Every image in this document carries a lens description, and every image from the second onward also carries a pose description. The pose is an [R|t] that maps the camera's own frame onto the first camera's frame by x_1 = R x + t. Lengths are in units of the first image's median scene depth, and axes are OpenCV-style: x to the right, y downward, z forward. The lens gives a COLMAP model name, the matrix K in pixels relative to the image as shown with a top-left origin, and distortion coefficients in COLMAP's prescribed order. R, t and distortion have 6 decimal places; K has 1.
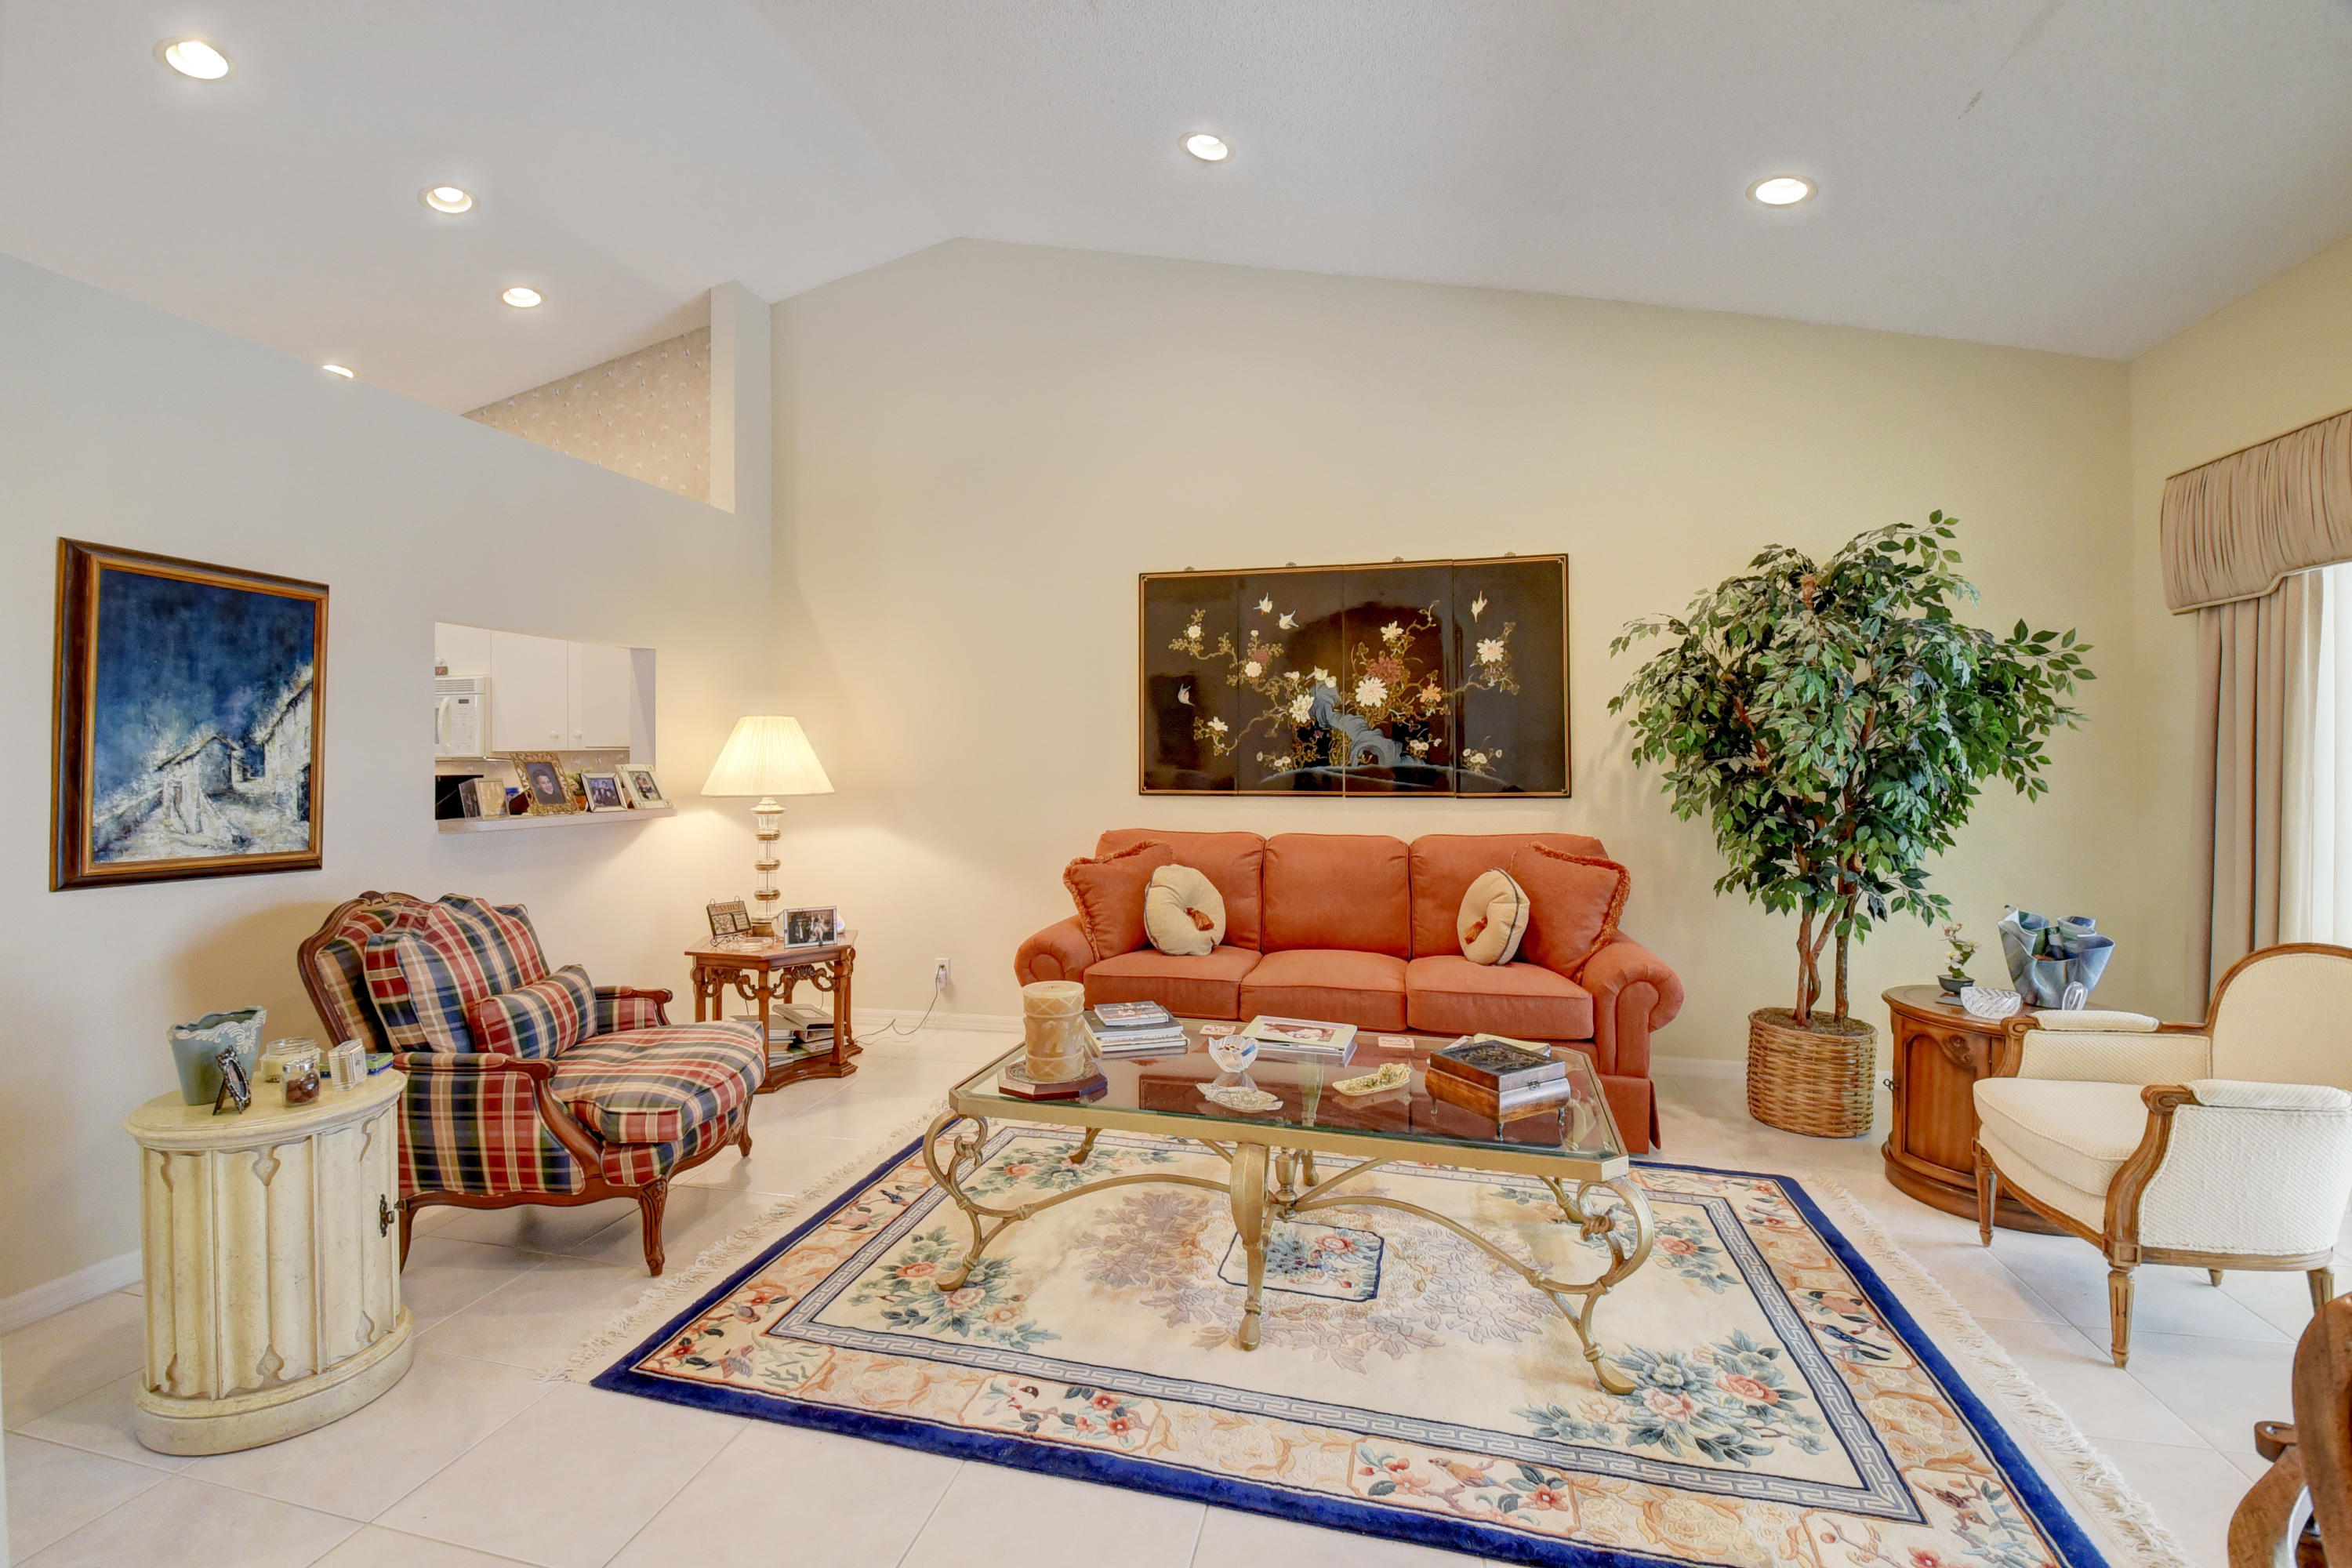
lens RADIAL K [[1037.9, 0, 1165.1], [0, 1037.9, 756.7], [0, 0, 1]] dist [0.027994, -0.040864]
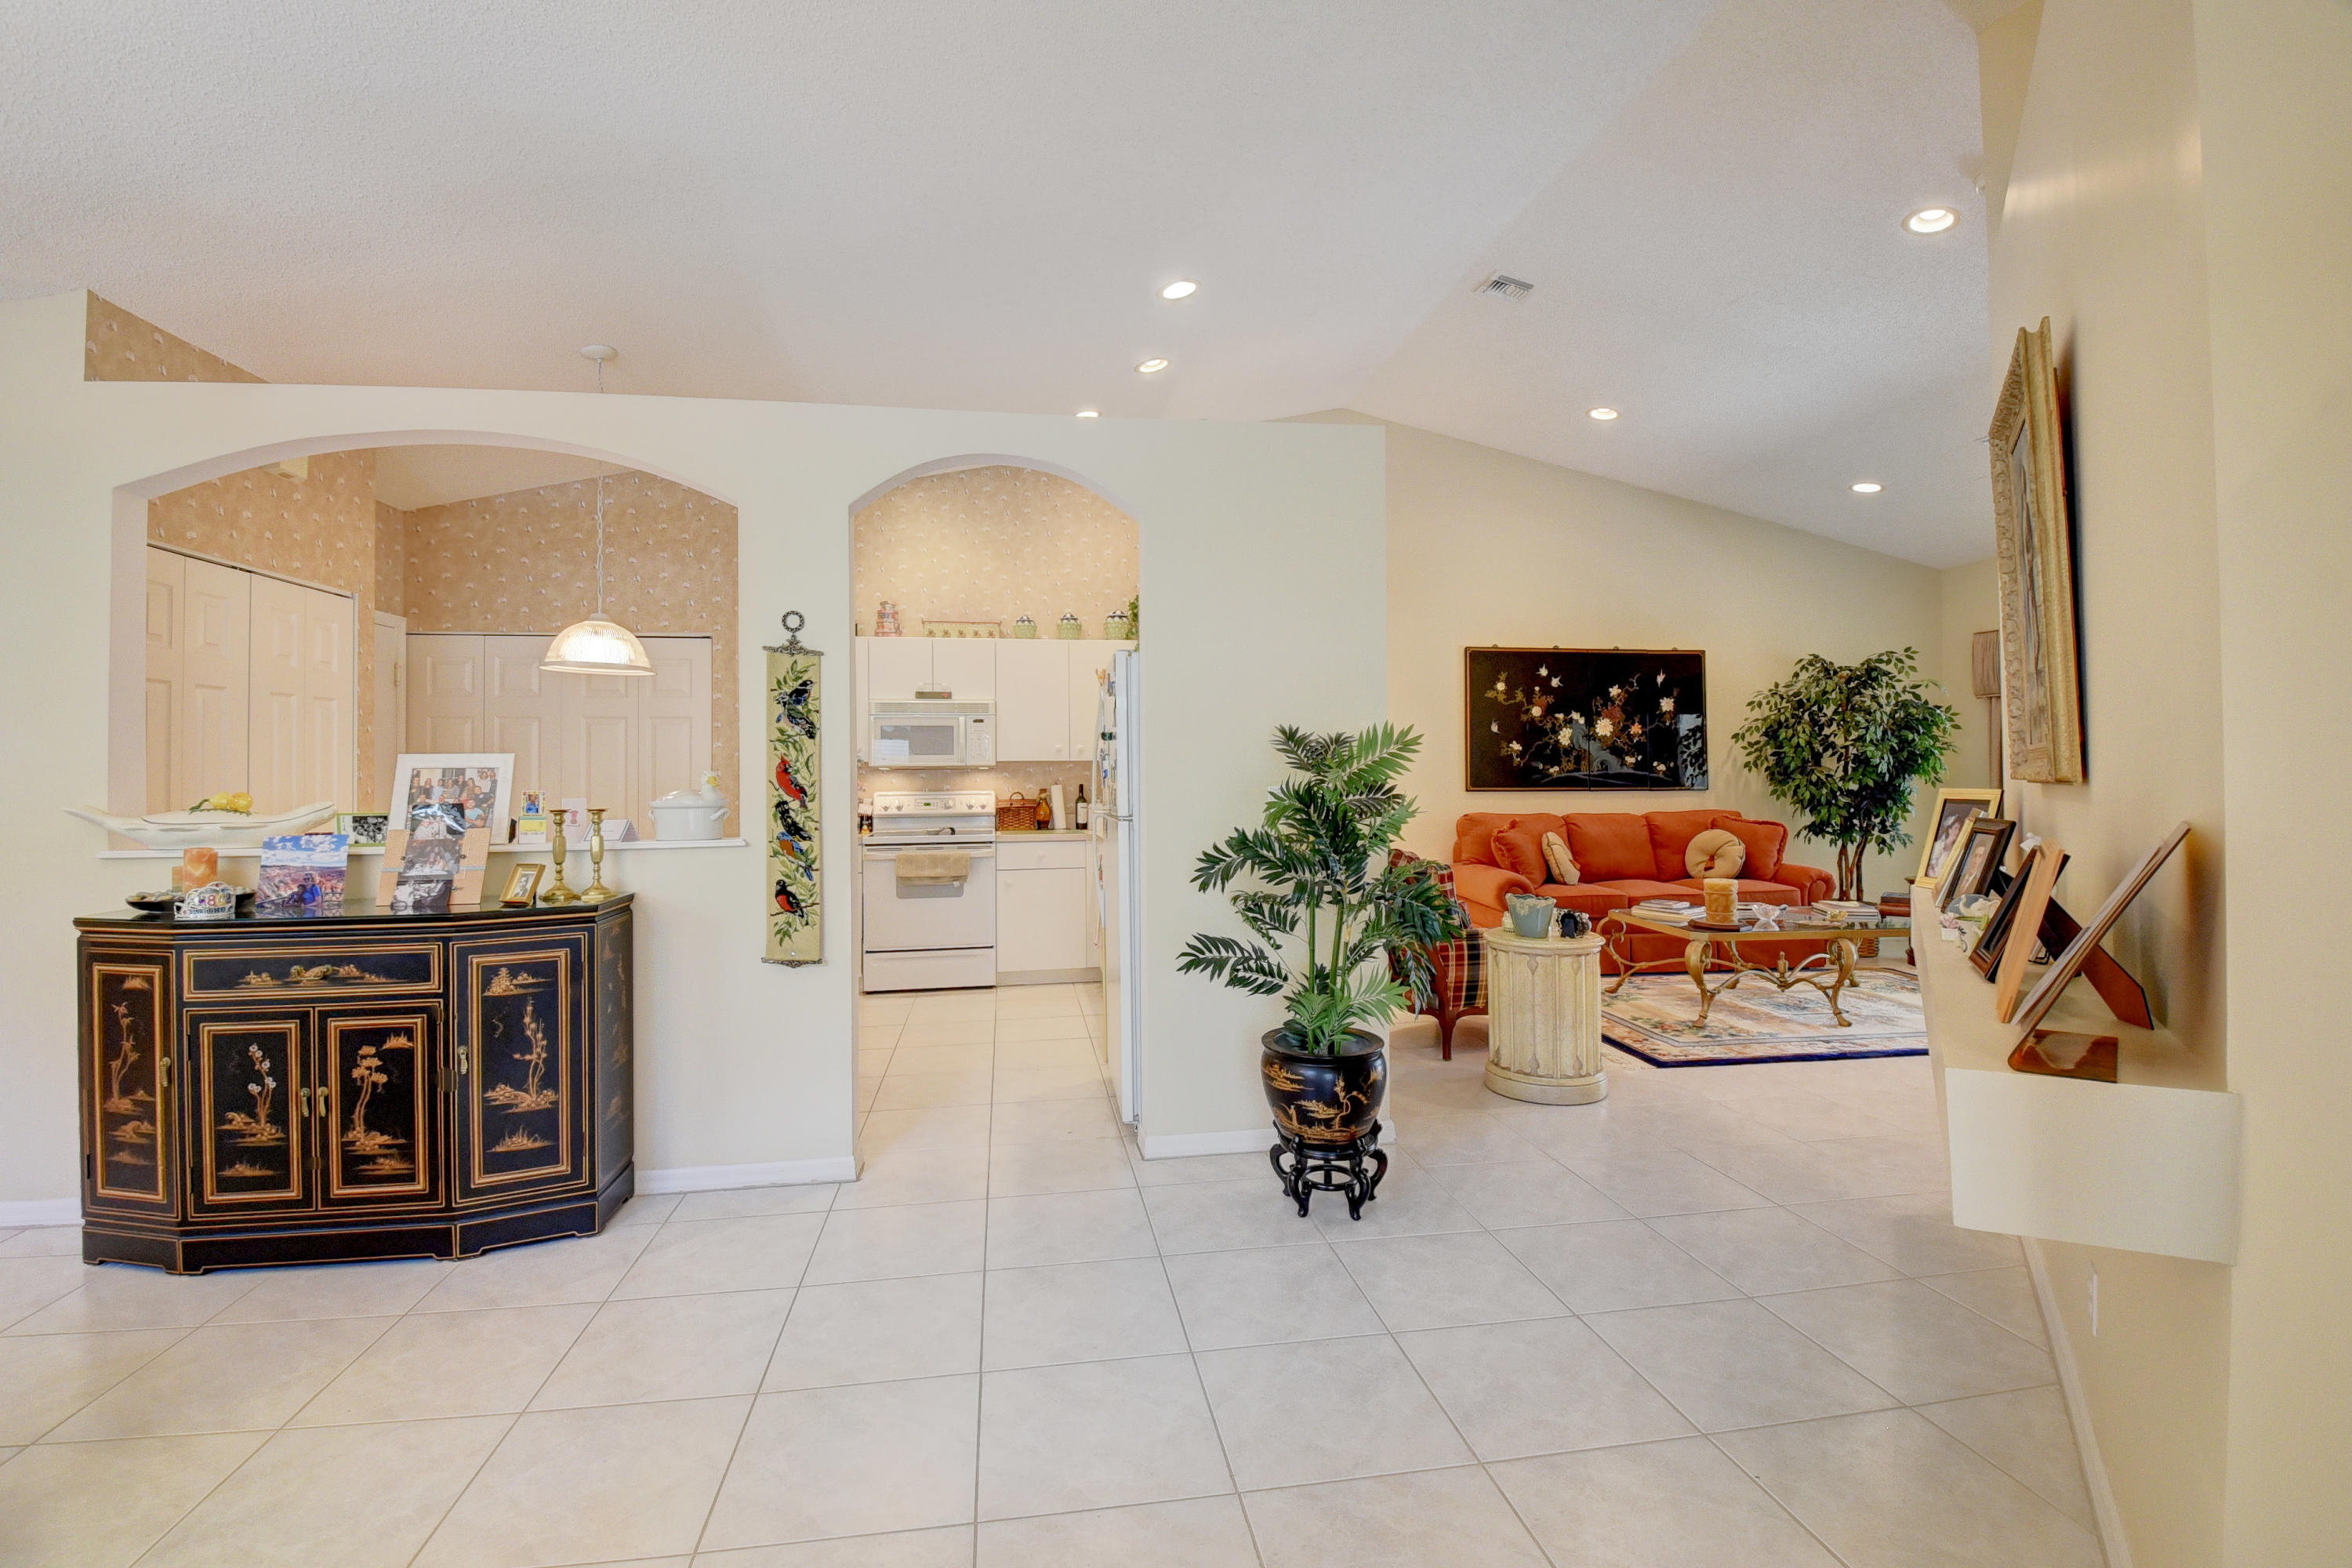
lens RADIAL K [[1037.9, 0, 1165.1], [0, 1037.9, 756.7], [0, 0, 1]] dist [0.027994, -0.040864]
pose [[0.924685, 0.003167, 0.380721, -1.126890], [0.000810, 0.999947, -0.010286, 0.001336], [-0.380733, 0.009819, 0.924633, -0.276460]]
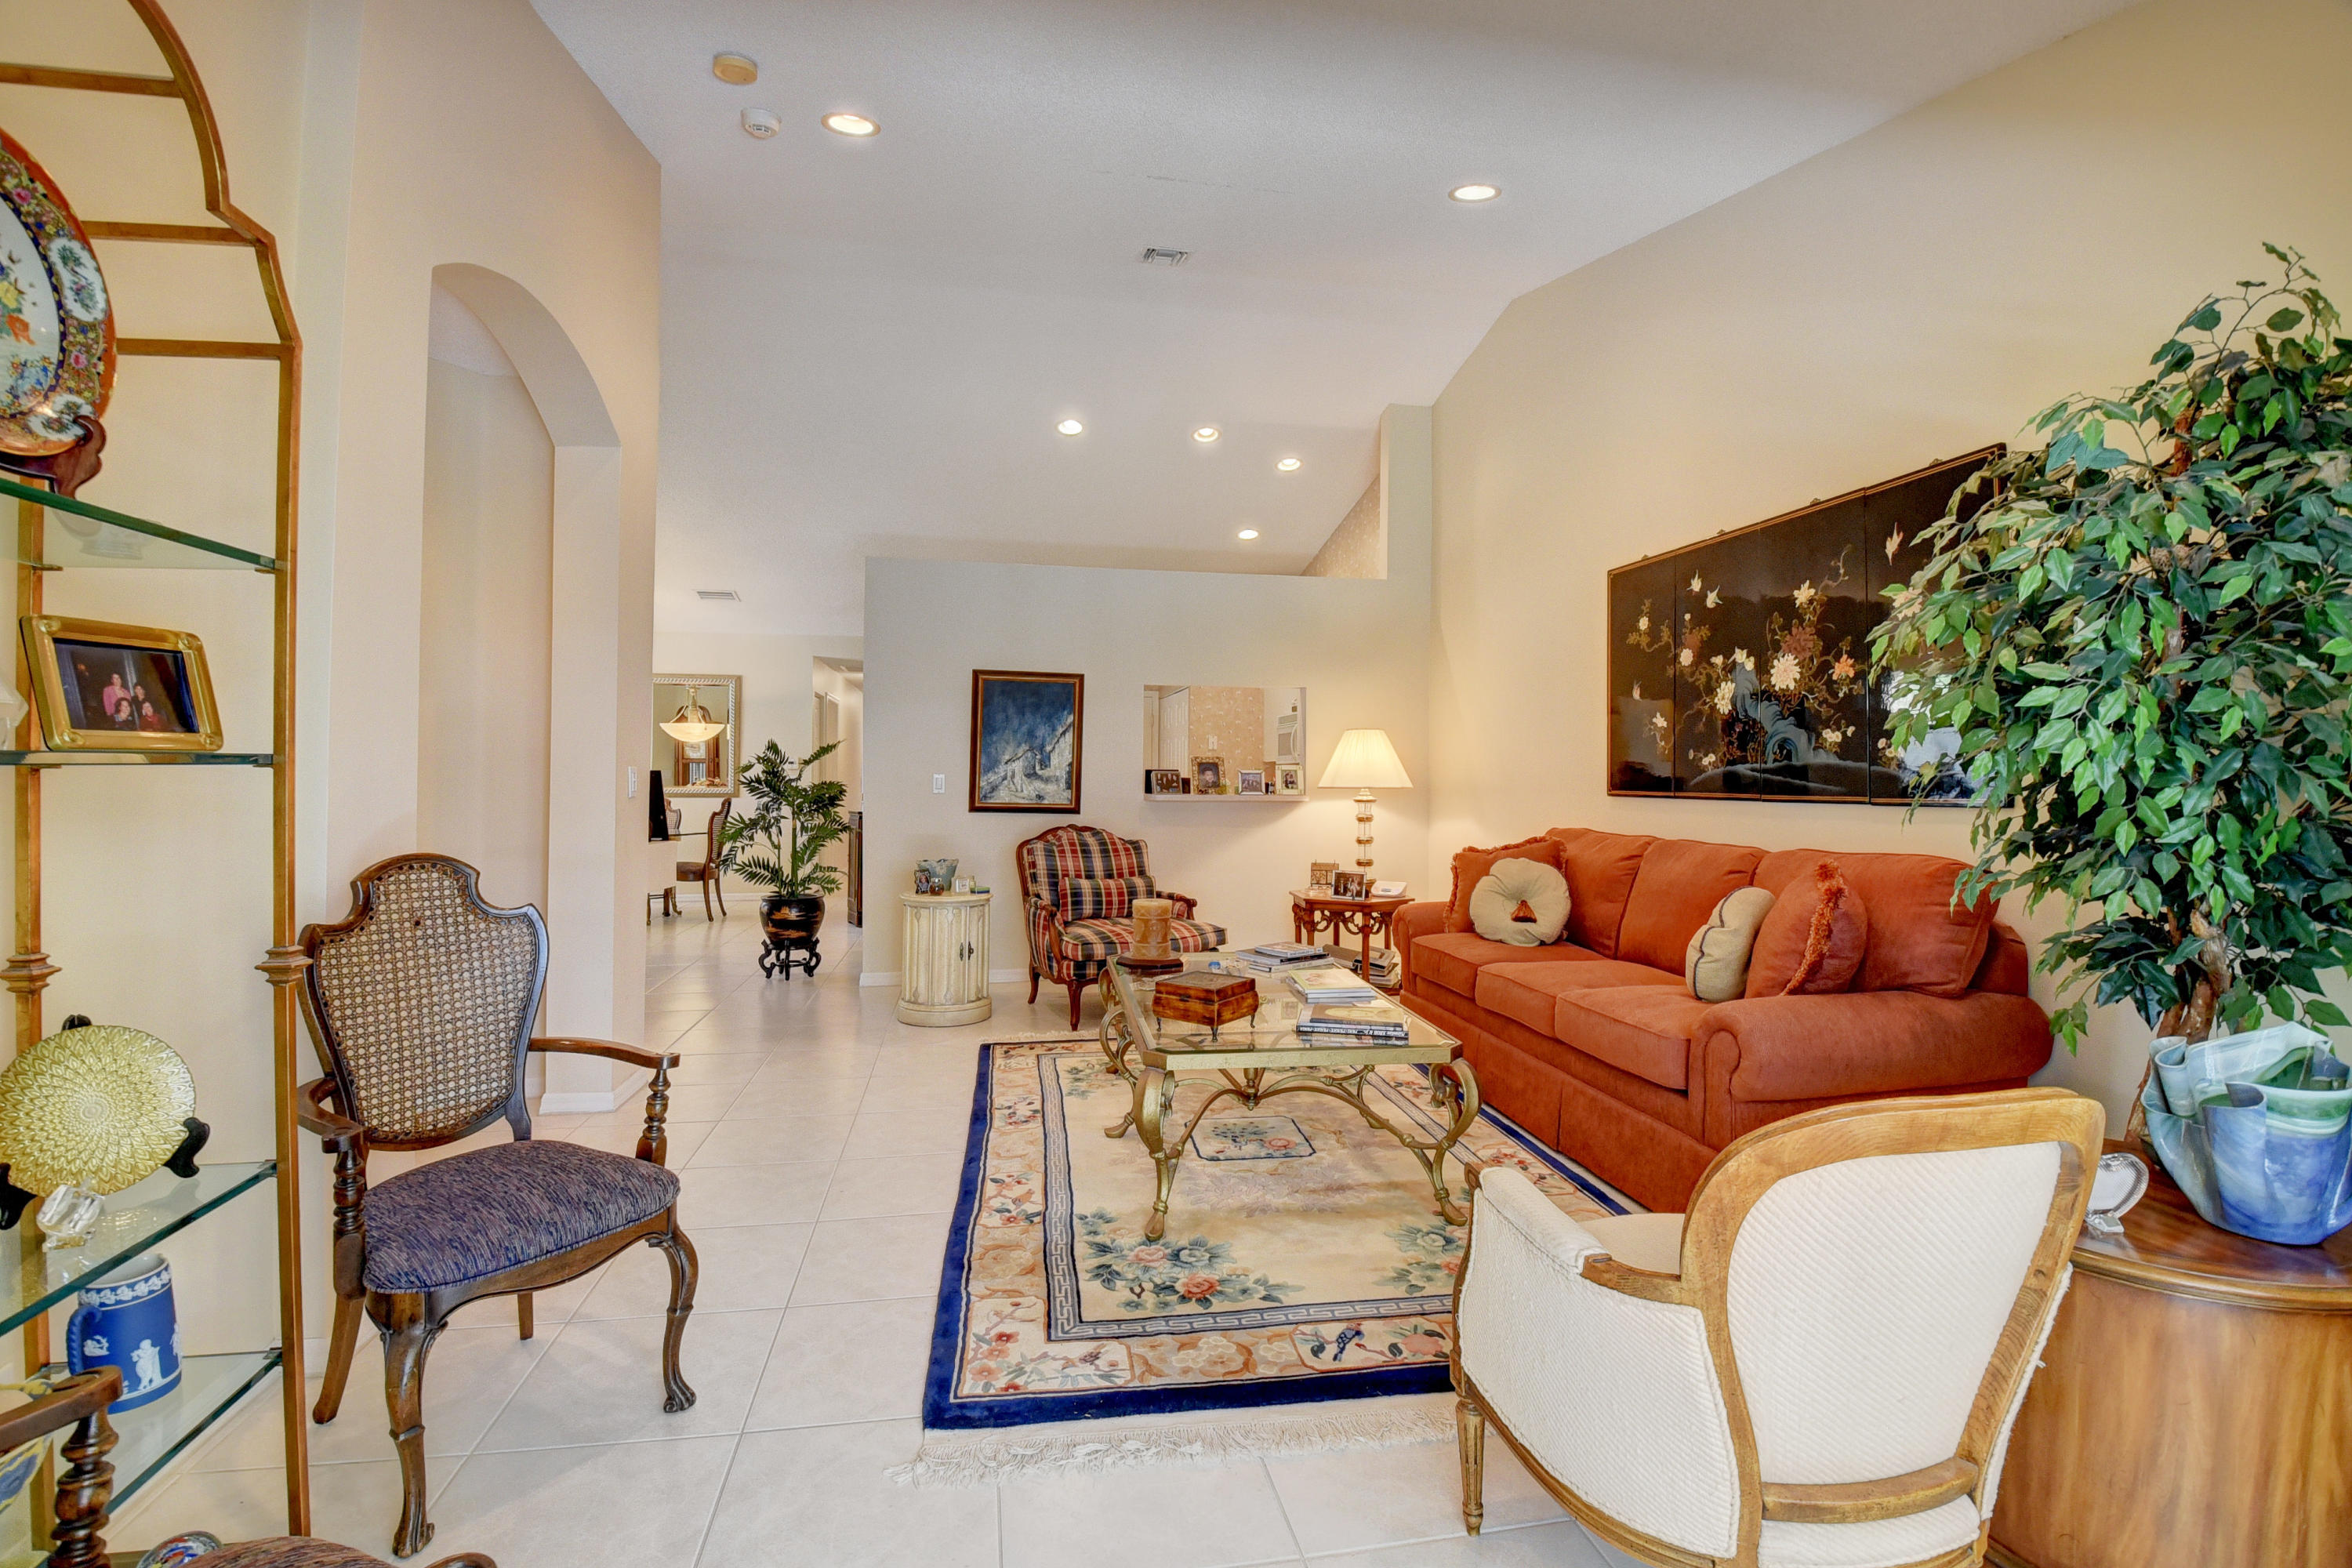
lens RADIAL K [[1033.7, 0, 1166.8], [0, 1033.7, 761.6], [0, 0, 1]] dist [0.038841, -0.033958]
pose [[0.400274, -0.009376, -0.916348, 0.786168], [-0.004985, 0.999911, -0.012408, 0.021149], [0.916382, 0.009535, 0.400191, 0.244085]]
